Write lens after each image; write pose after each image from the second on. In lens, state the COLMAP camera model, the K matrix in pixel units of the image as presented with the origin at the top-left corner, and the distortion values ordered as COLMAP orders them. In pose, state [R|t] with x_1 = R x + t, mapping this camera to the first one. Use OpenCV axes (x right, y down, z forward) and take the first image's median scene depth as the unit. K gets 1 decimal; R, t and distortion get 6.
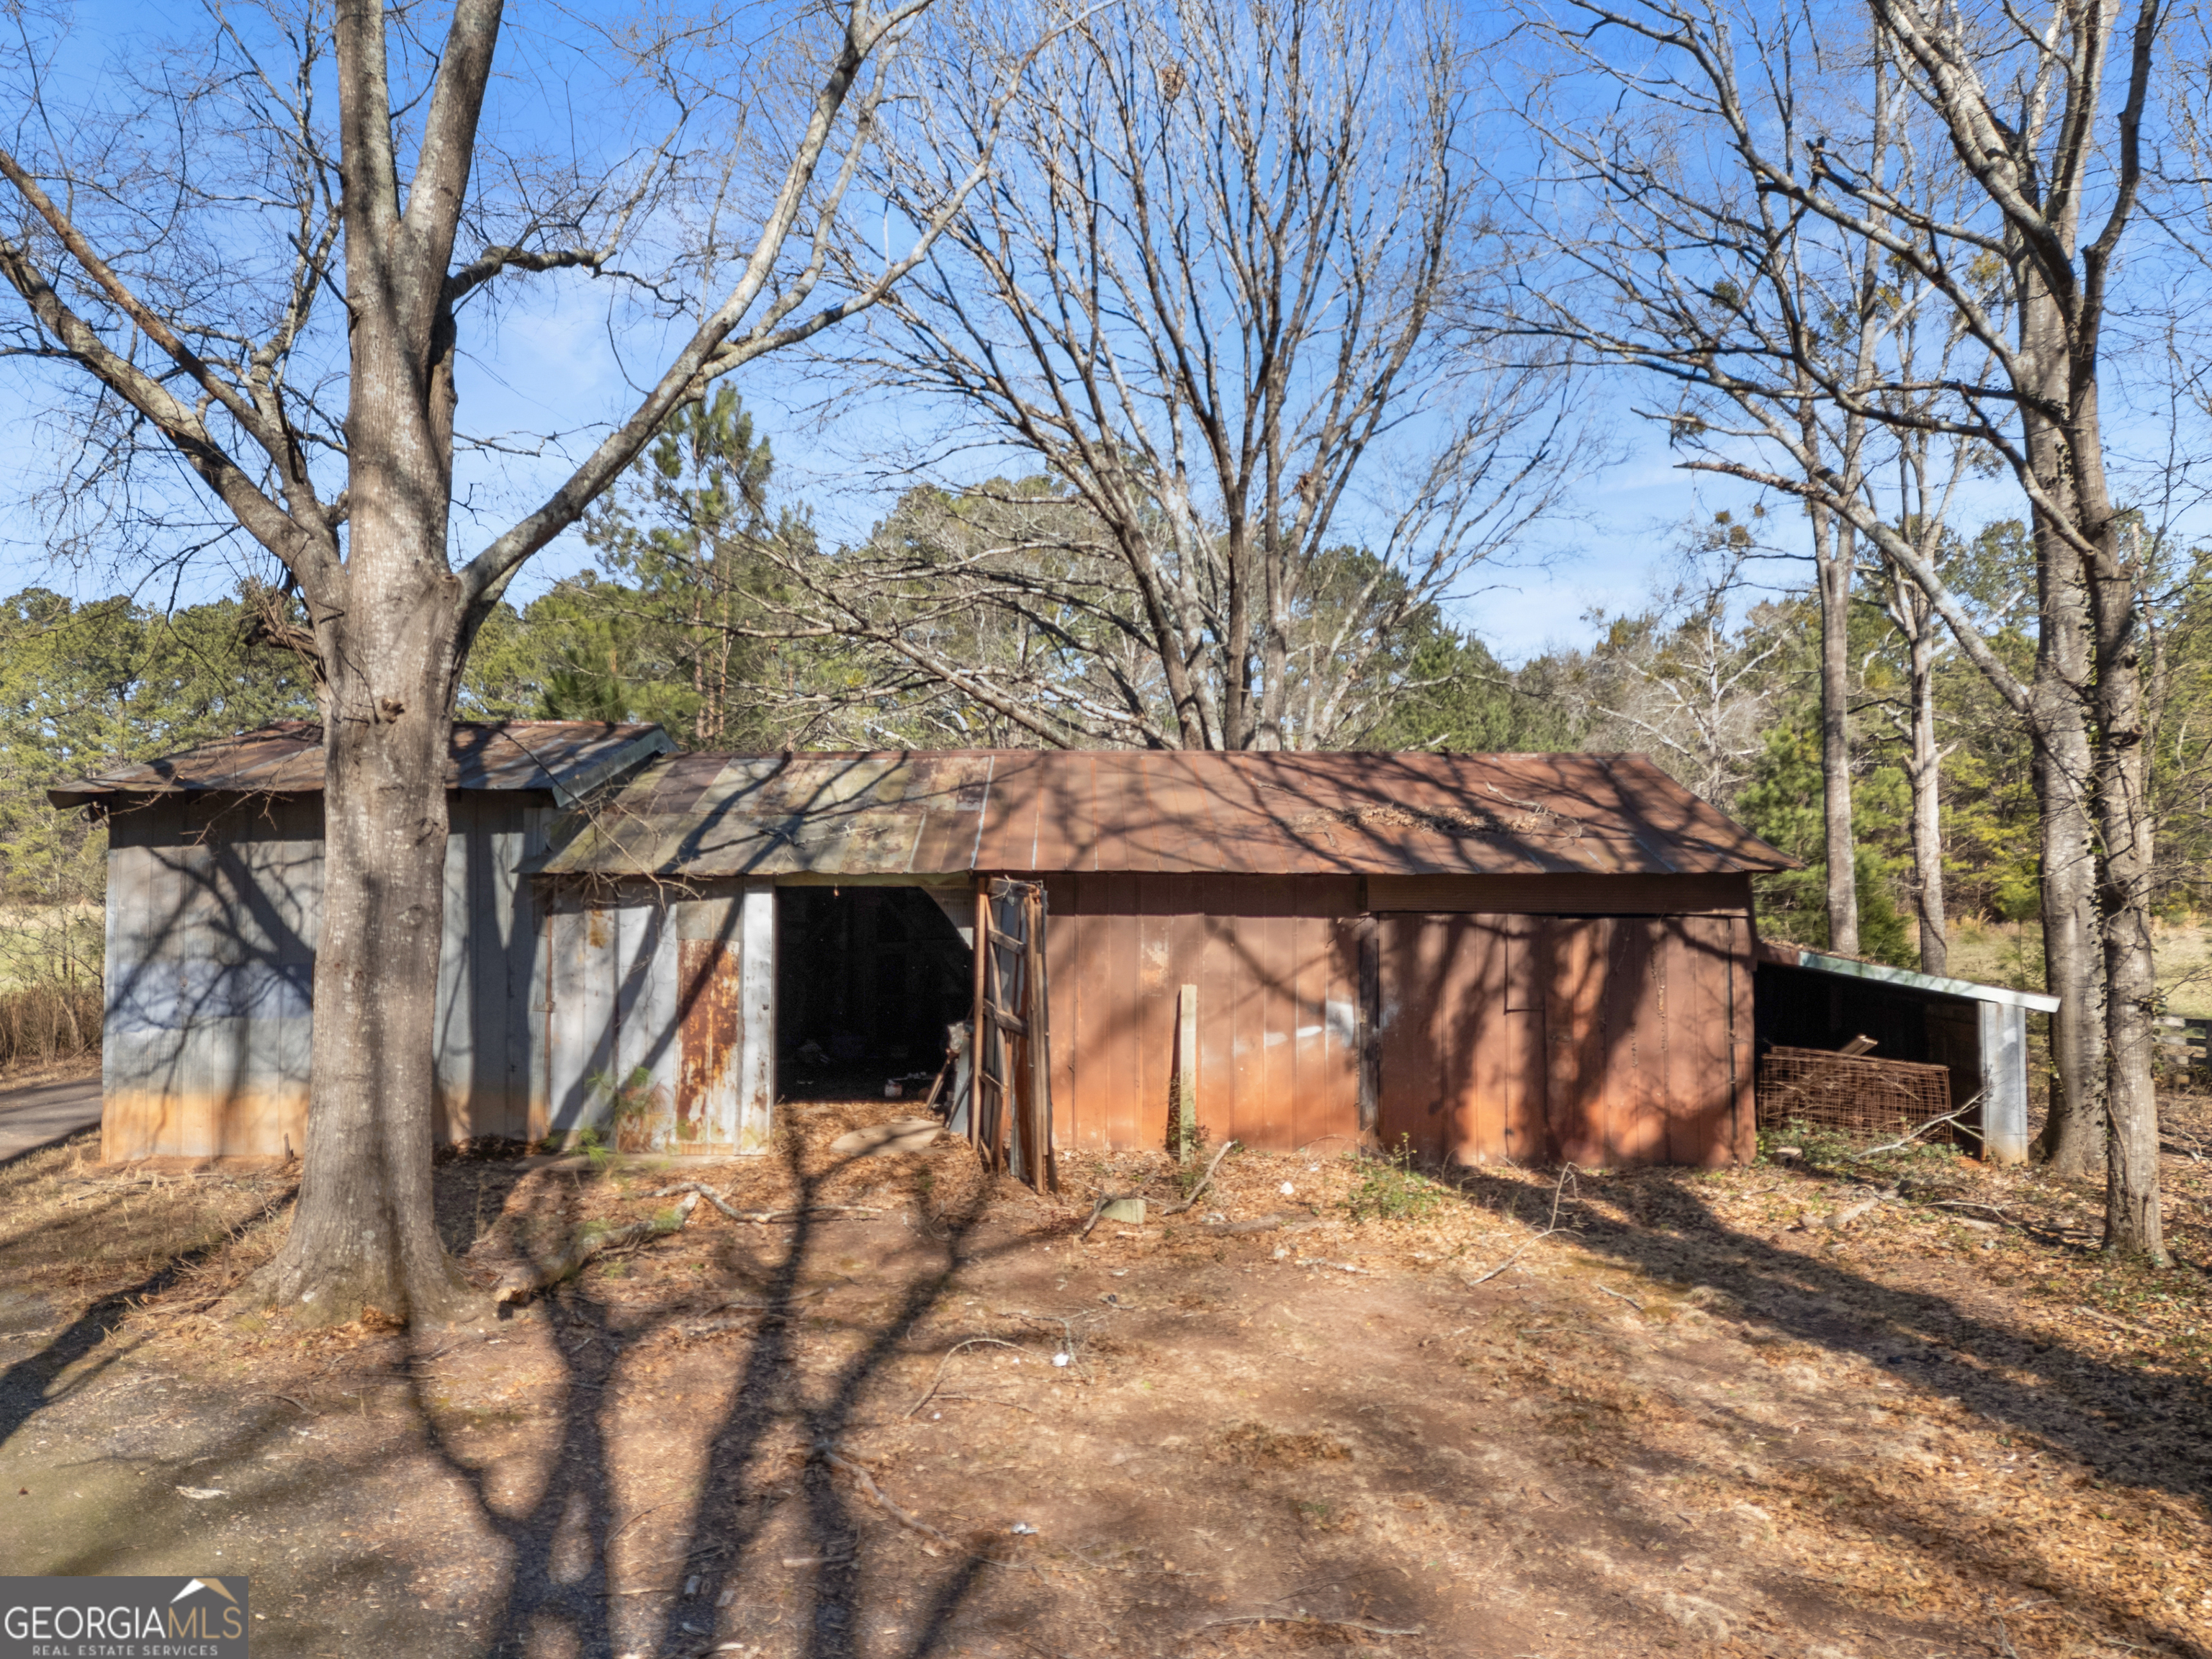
lens RADIAL K [[1621.7, 0, 1106.0], [0, 1621.7, 829.5], [0, 0, 1]] dist [0.067261, 0.000772]
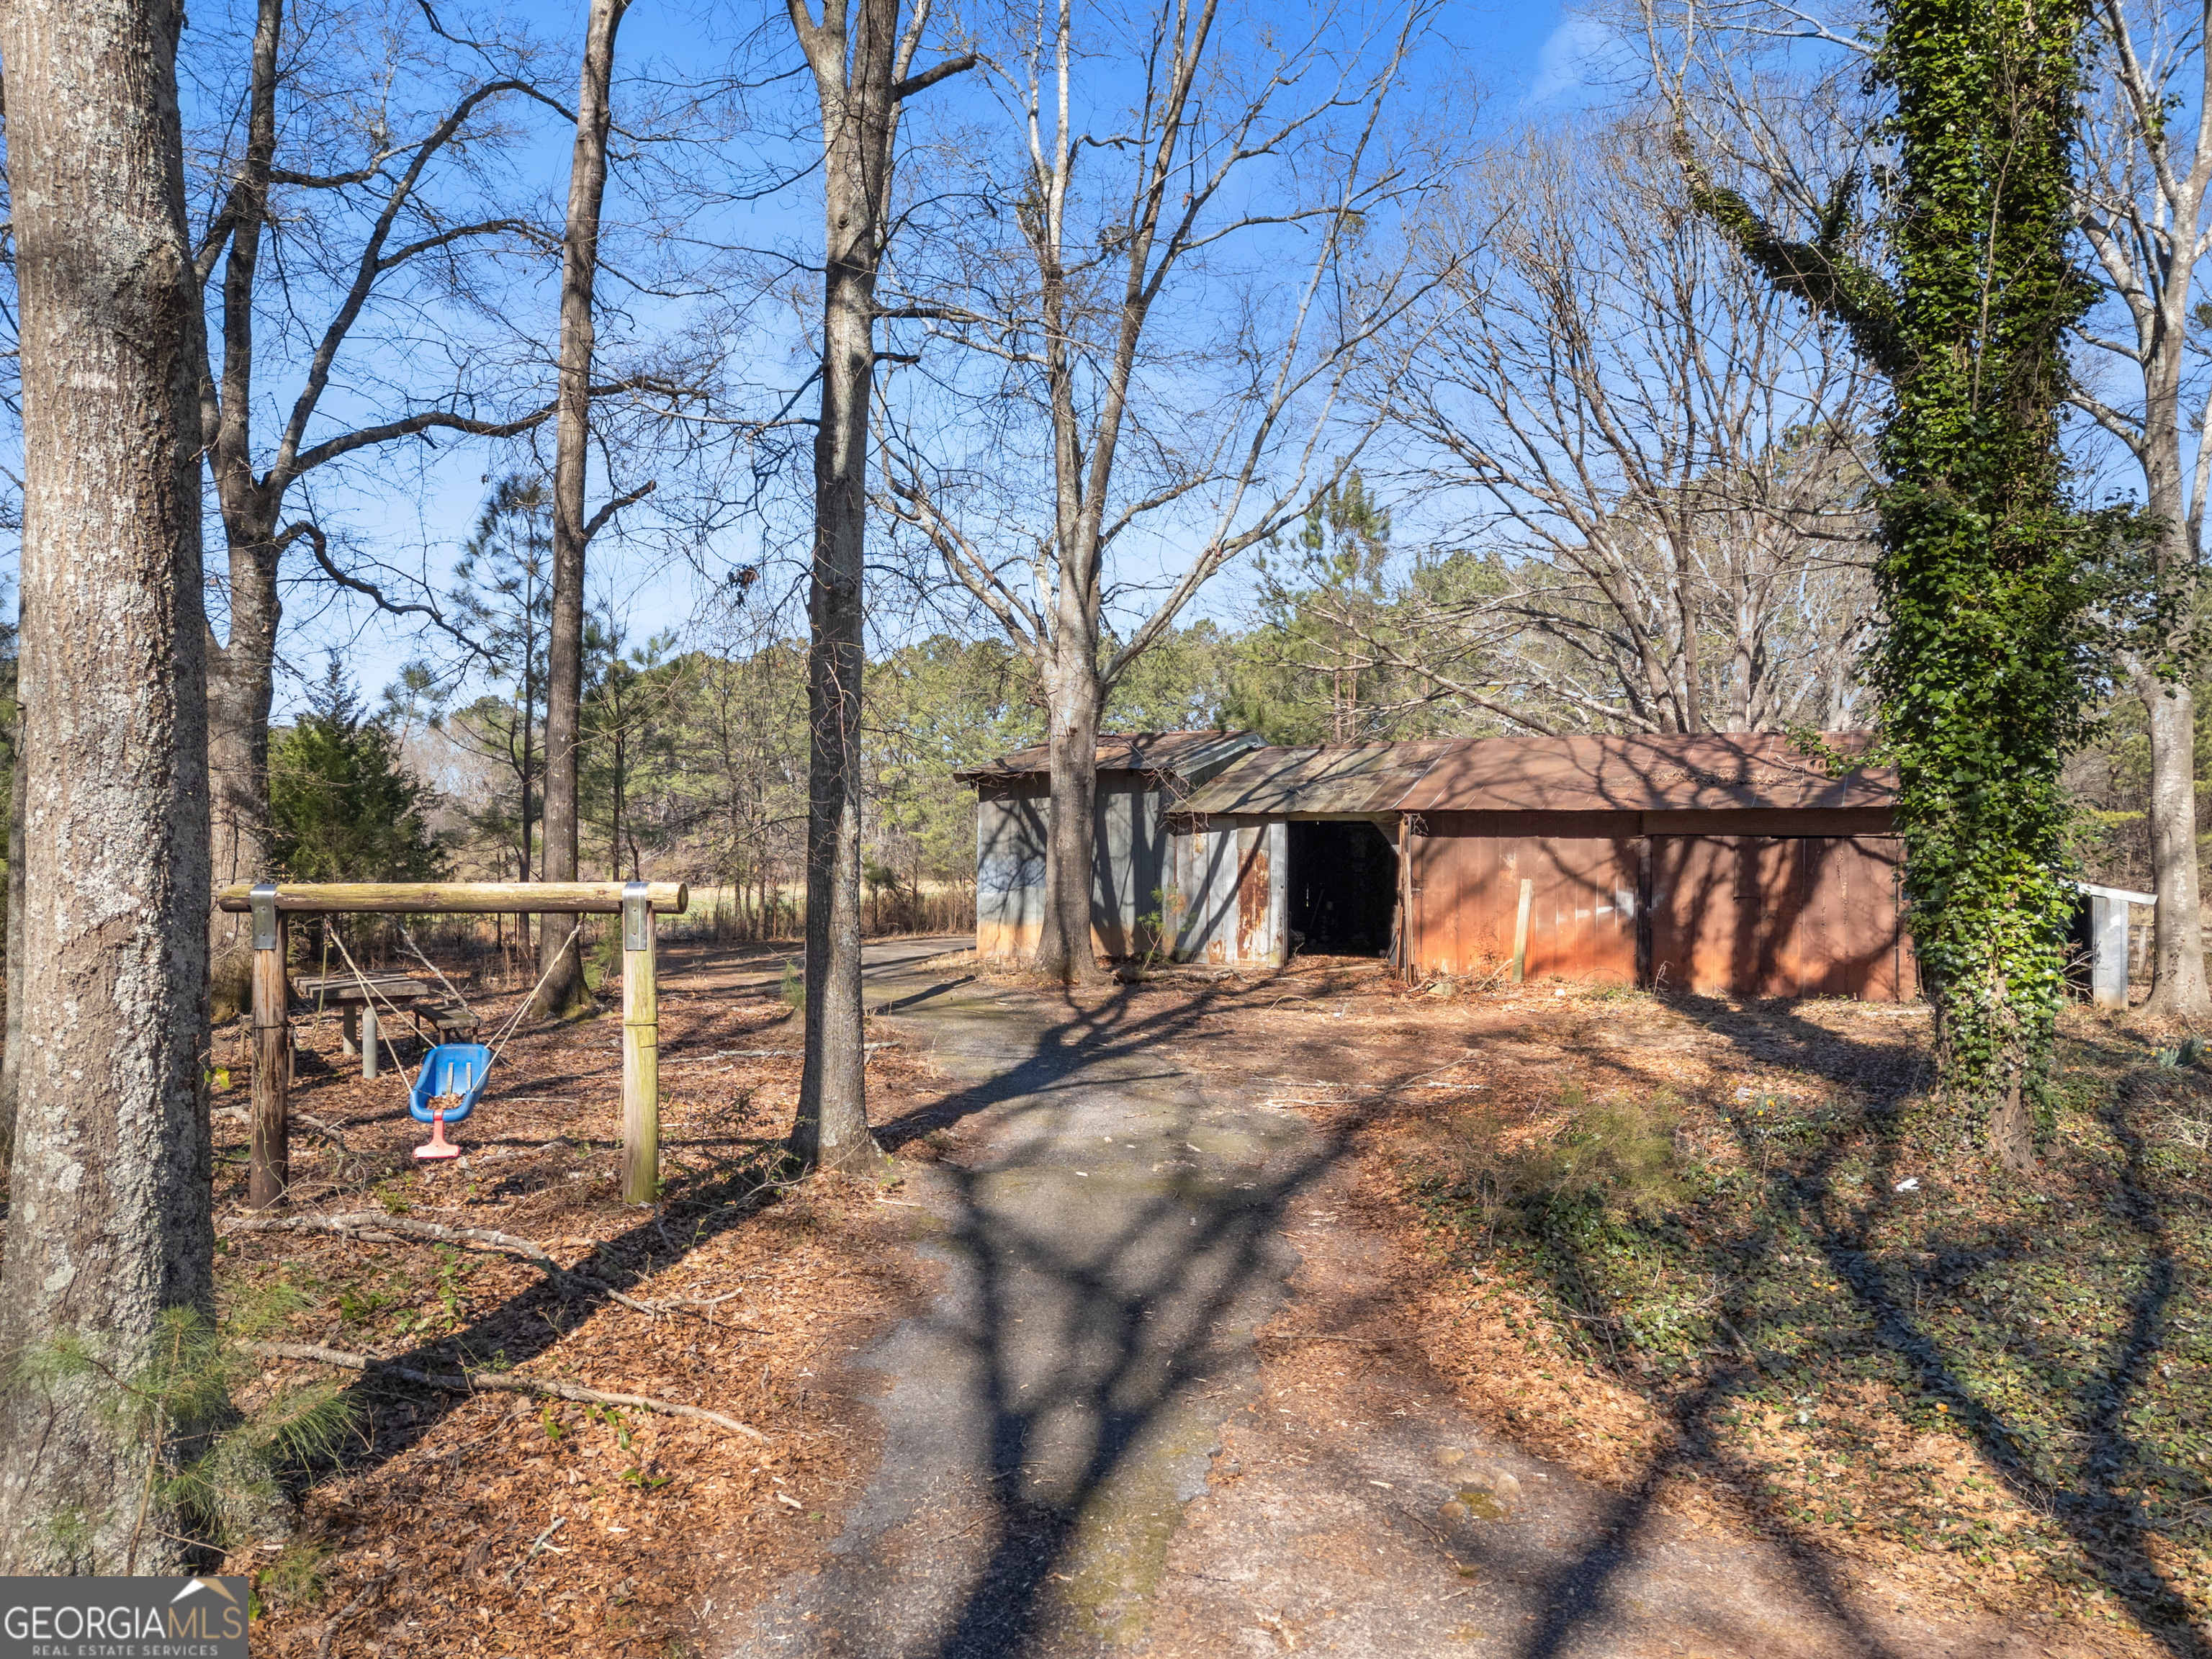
lens RADIAL K [[1621.7, 0, 1106.0], [0, 1621.7, 829.5], [0, 0, 1]] dist [0.067261, 0.000772]
pose [[0.892613, -0.006970, -0.450770, 0.428342], [0.008088, 0.999967, 0.000554, 0.043160], [0.450752, -0.004140, 0.892640, -0.693248]]
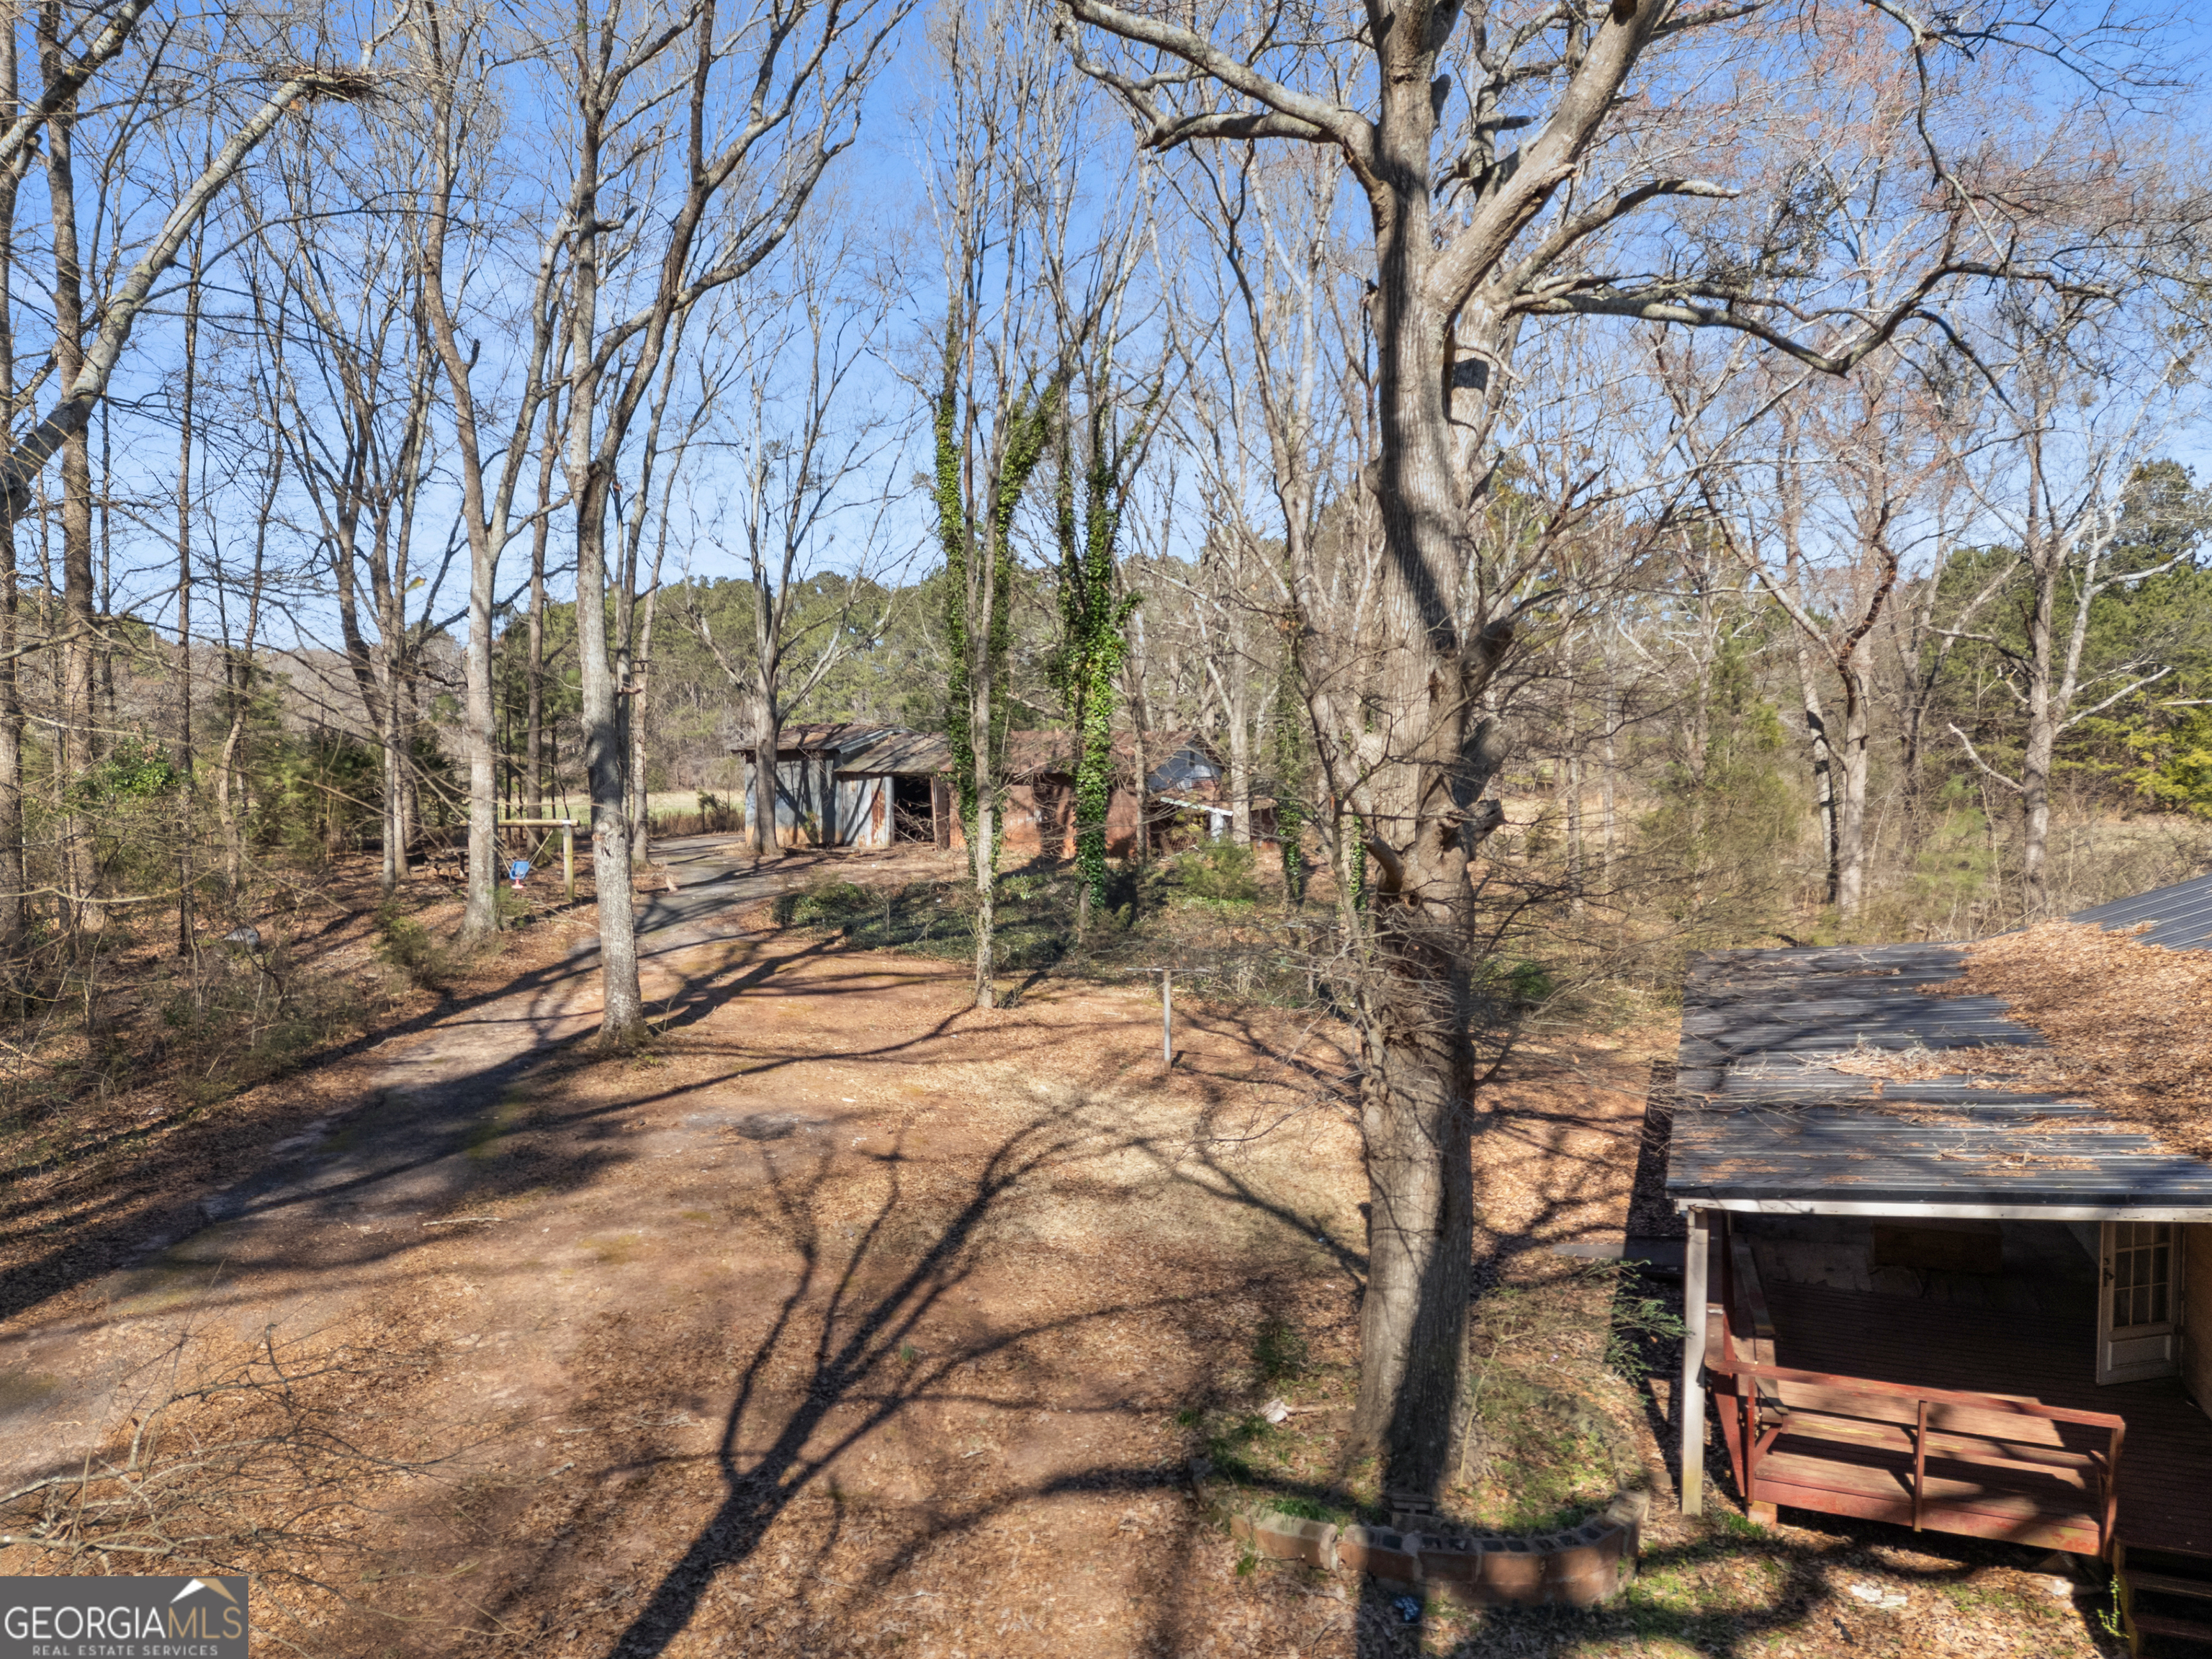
lens RADIAL K [[1621.7, 0, 1106.0], [0, 1621.7, 829.5], [0, 0, 1]] dist [0.067261, 0.000772]
pose [[0.908494, 0.016387, -0.417577, 1.750161], [0.011873, 0.997815, 0.064989, -0.073438], [0.417730, -0.064000, 0.906314, -2.107394]]
